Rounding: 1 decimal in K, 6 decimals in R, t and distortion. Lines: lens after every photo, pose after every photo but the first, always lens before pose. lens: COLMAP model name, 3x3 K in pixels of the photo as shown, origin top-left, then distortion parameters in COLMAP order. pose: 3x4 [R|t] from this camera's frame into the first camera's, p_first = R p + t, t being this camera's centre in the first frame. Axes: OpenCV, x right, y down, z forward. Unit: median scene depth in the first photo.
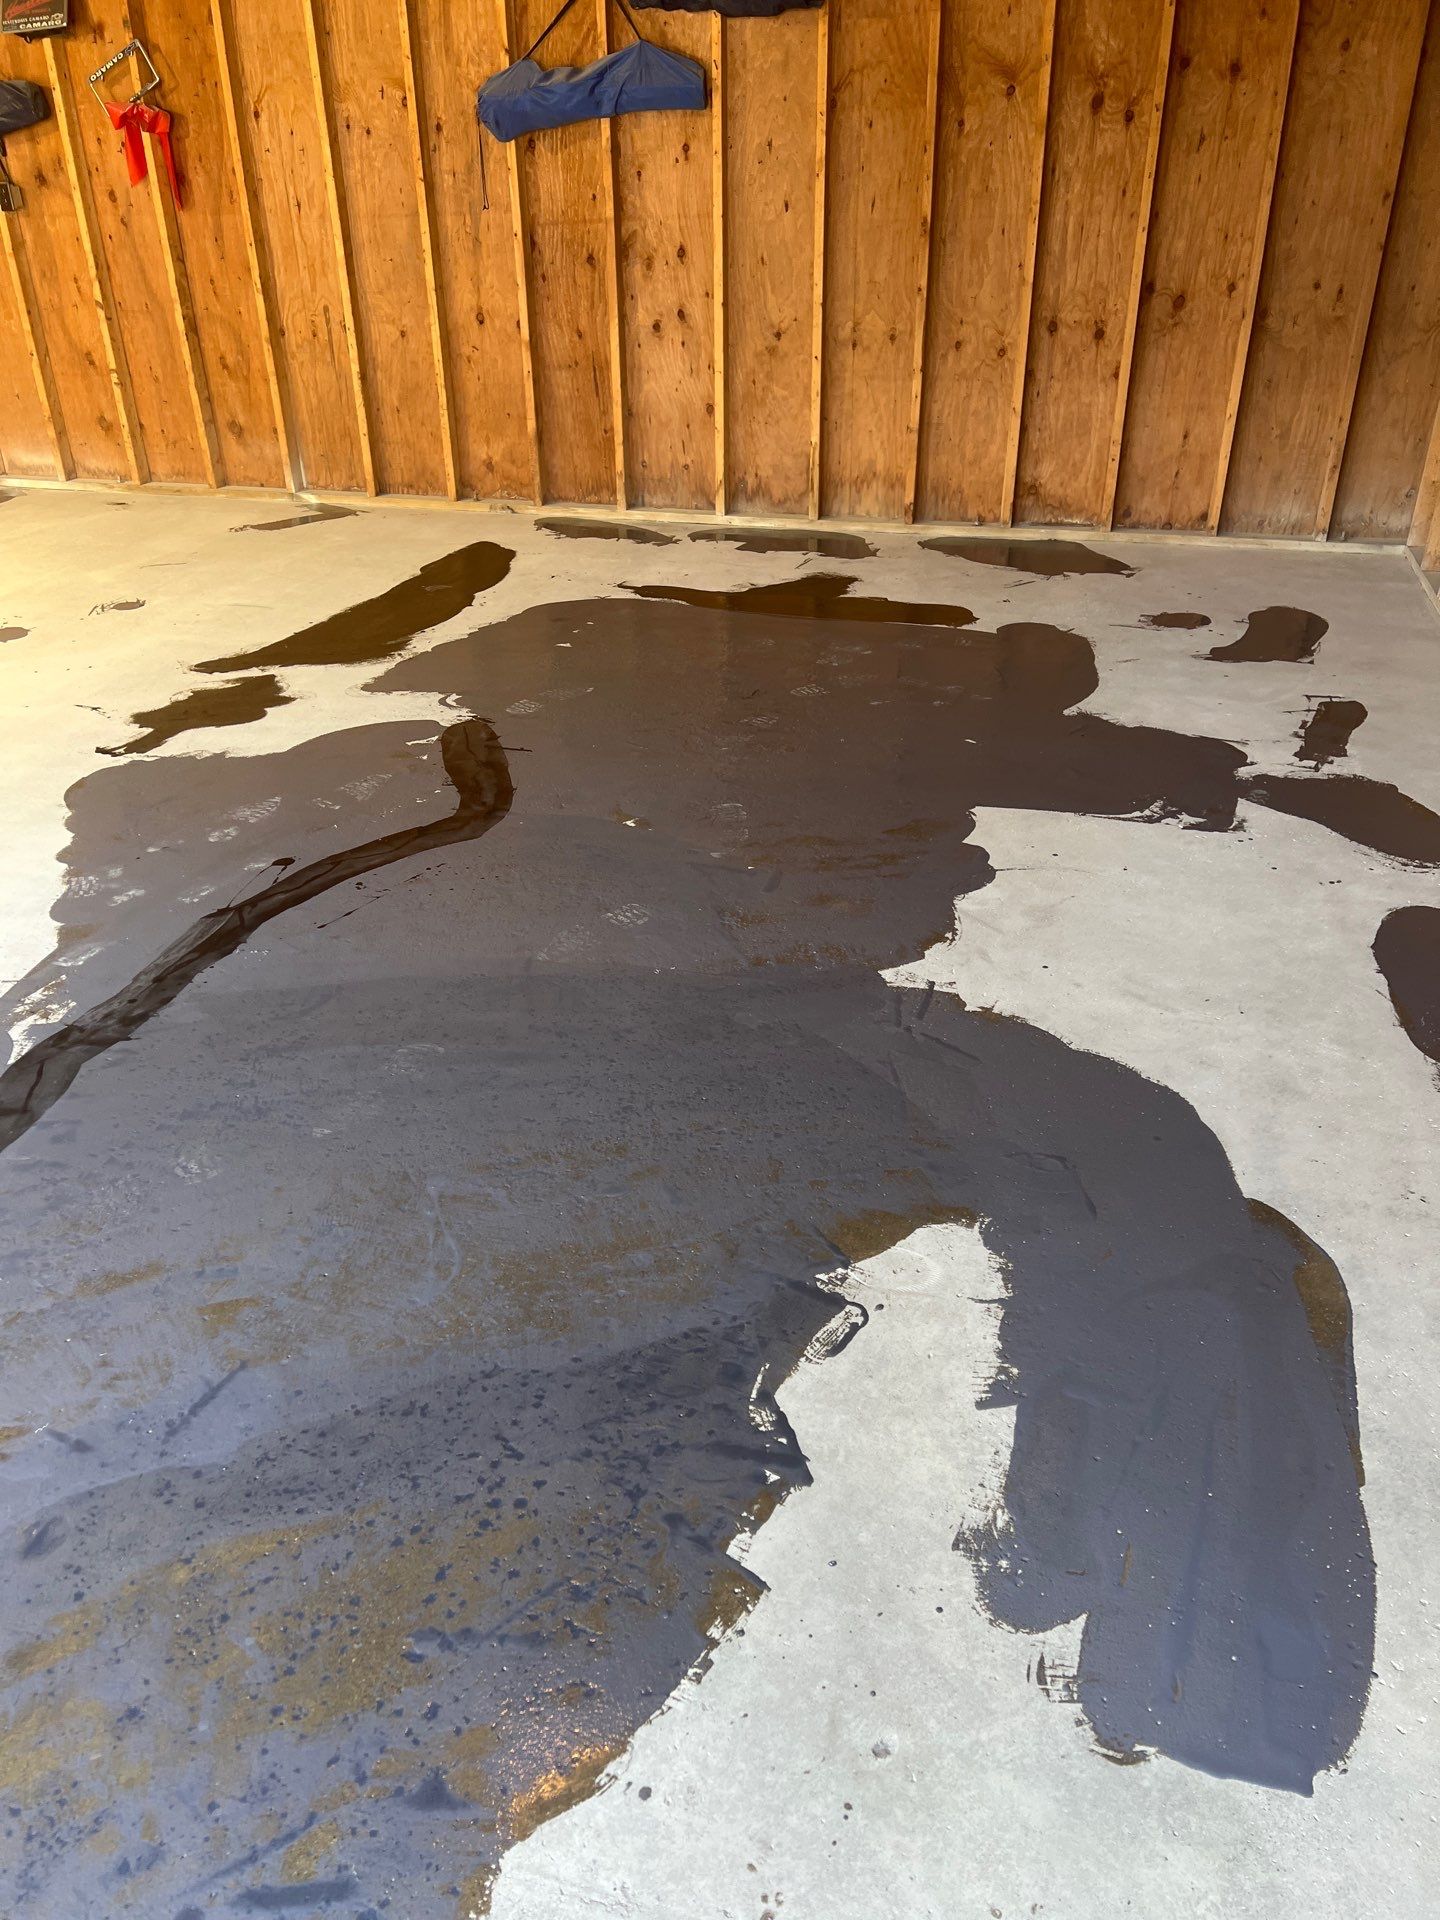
lens RADIAL K [[1430.1, 0, 729.8], [0, 1430.1, 955.7], [0, 0, 1]] dist [0.006679, -0.007606]
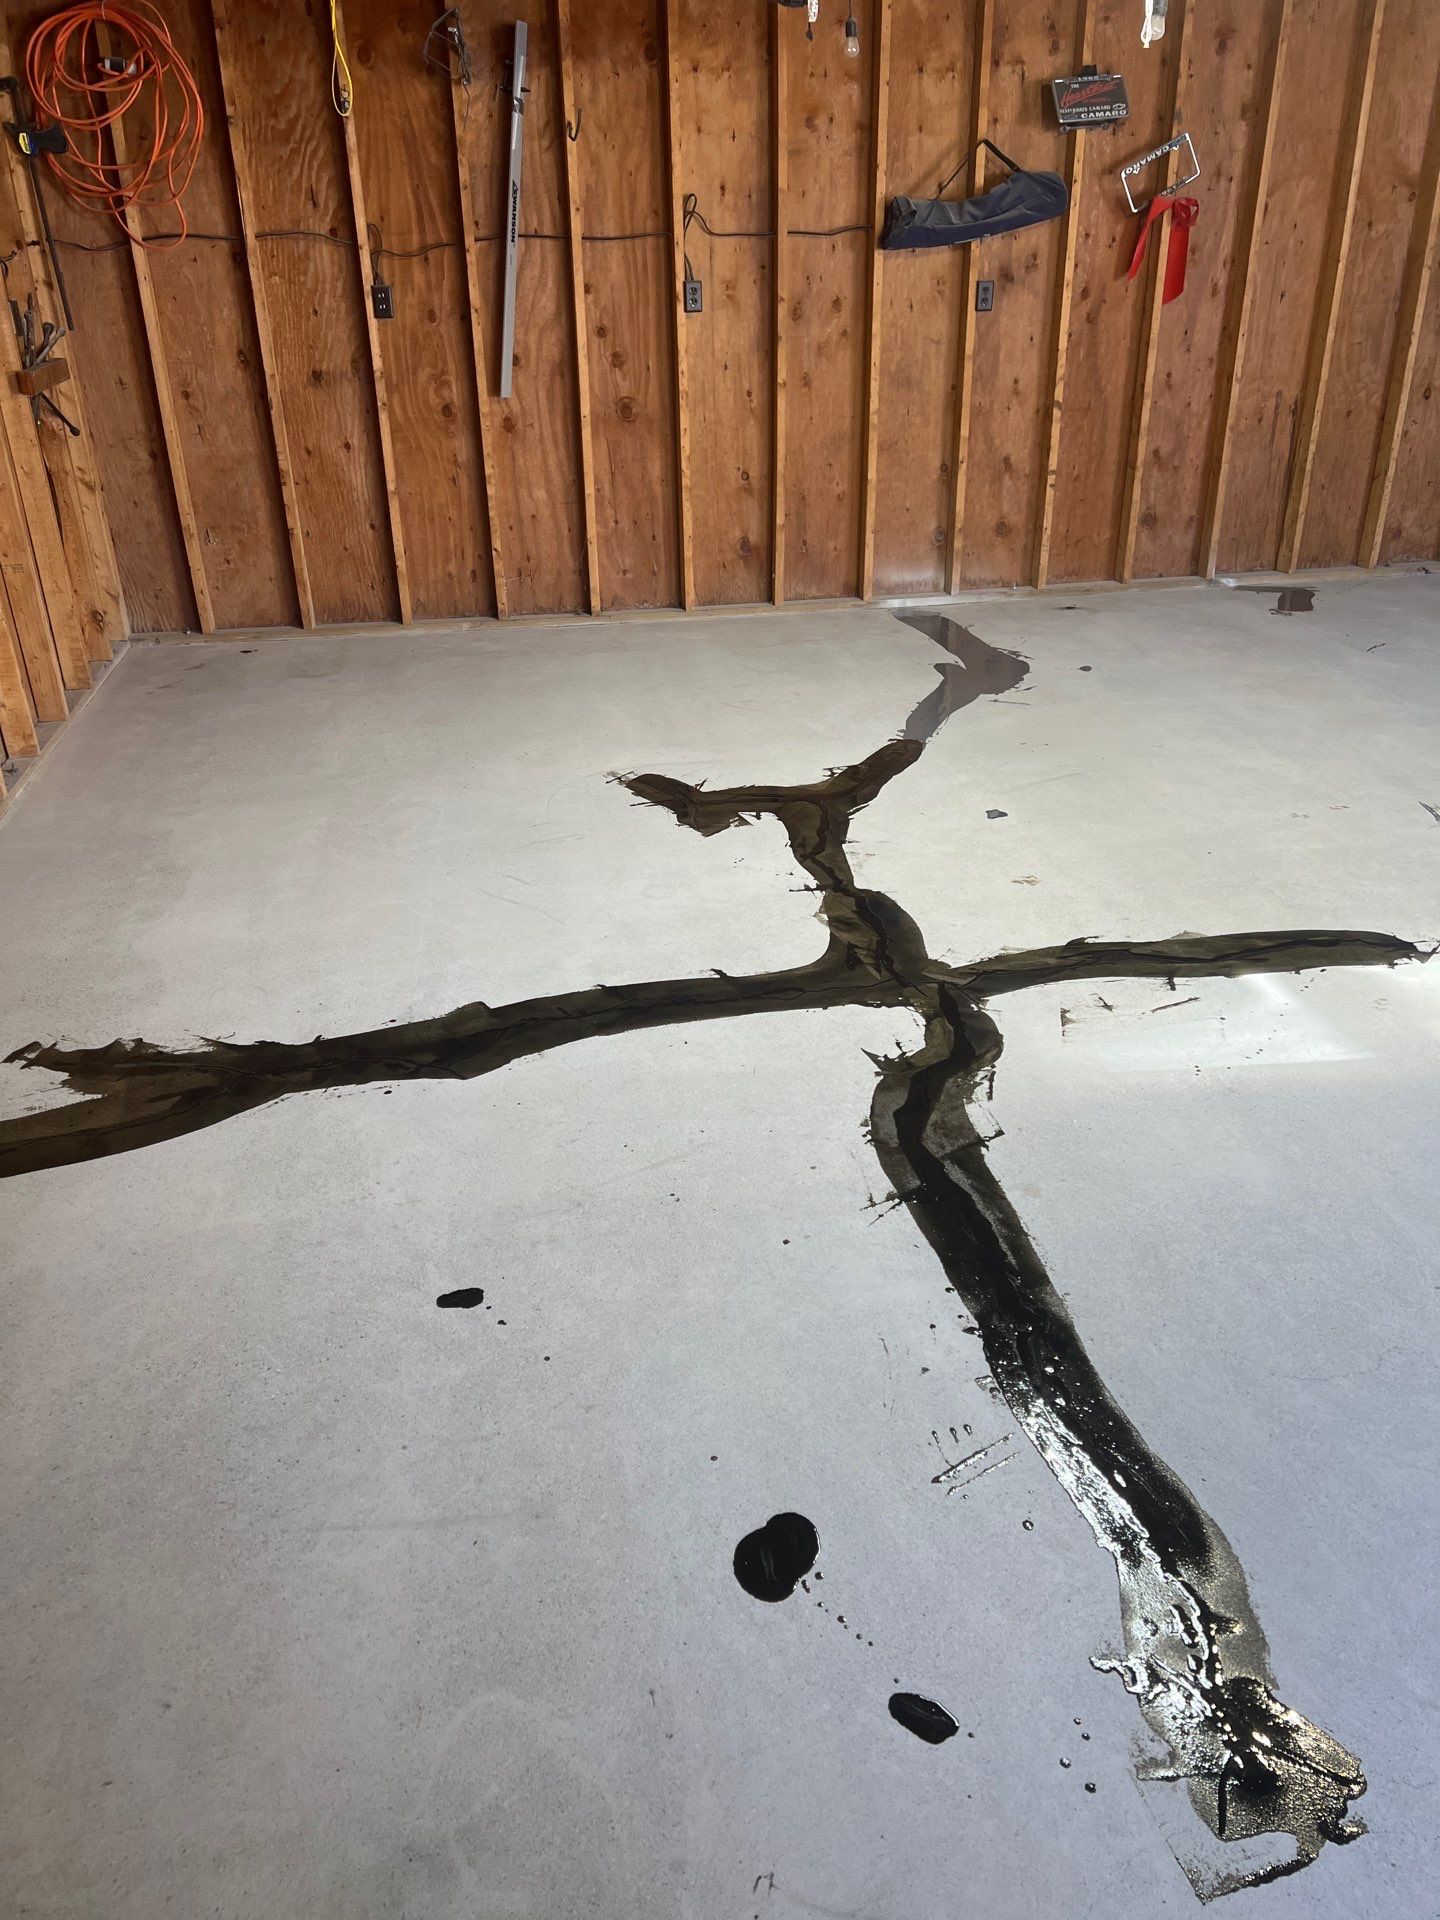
lens RADIAL K [[1430.1, 0, 719.4], [0, 1430.1, 966.4], [0, 0, 1]] dist [0.006679, -0.007606]
pose [[0.903039, -0.195049, 0.382724, -1.104726], [0.217193, 0.976013, -0.015059, -0.120740], [-0.370606, 0.096723, 0.923740, 0.232838]]
